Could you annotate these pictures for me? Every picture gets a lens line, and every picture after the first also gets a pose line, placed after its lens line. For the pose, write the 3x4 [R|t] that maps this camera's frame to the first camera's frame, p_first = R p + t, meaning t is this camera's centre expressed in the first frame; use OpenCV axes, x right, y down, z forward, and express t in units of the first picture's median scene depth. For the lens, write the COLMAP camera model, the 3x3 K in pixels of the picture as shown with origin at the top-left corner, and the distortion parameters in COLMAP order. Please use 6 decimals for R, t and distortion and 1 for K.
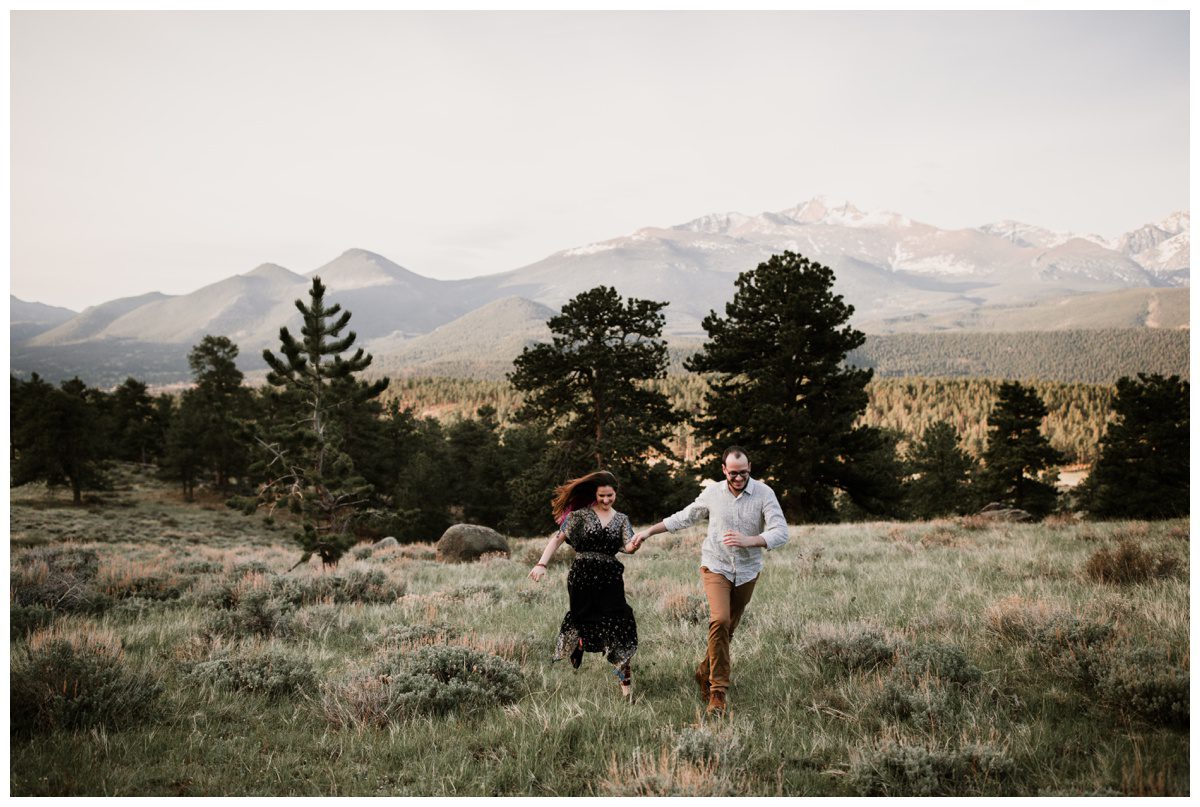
lens RADIAL K [[1171.4, 0, 600.0], [0, 1171.4, 403.5], [0, 0, 1]] dist [-0.008010, -0.003663]
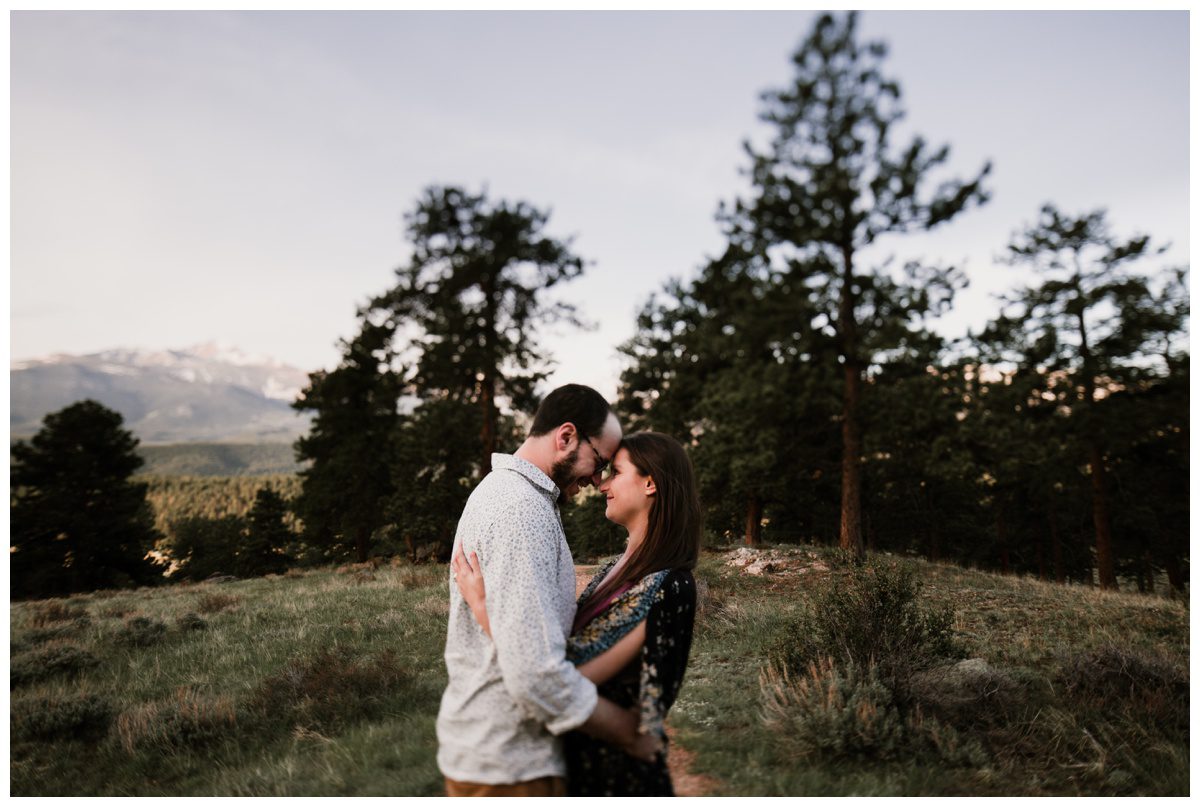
lens RADIAL K [[804.9, 0, 598.6], [0, 804.9, 341.4], [0, 0, 1]] dist [-0.005953, -0.002402]
pose [[0.805880, 0.089454, 0.585283, 0.078865], [0.019968, 0.983852, -0.177865, -0.013338], [-0.591742, 0.155025, 0.791080, -0.152275]]
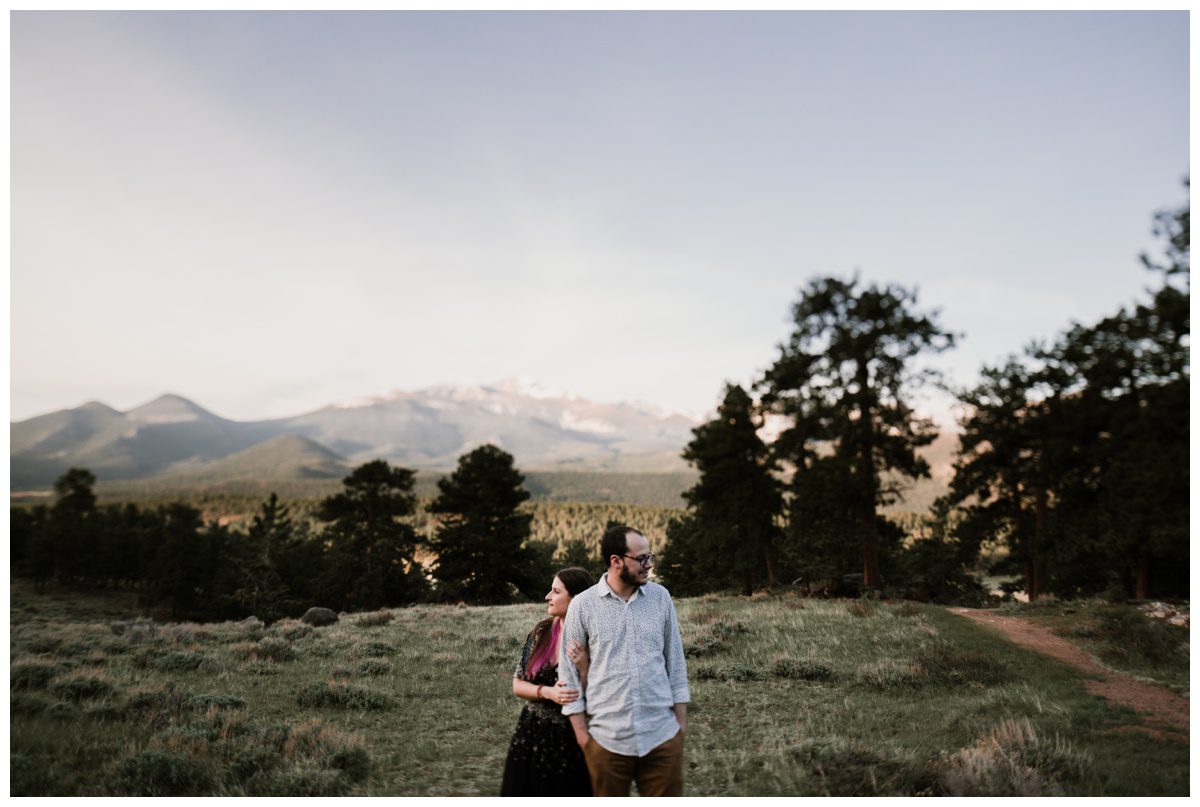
lens RADIAL K [[809.2, 0, 600.2], [0, 809.2, 343.3], [0, 0, 1]] dist [-0.008328, 0.000418]
pose [[0.957450, 0.076280, 0.278337, -0.029197], [-0.016108, 0.977059, -0.212361, -0.021278], [-0.288150, 0.198842, 0.936713, -0.213164]]
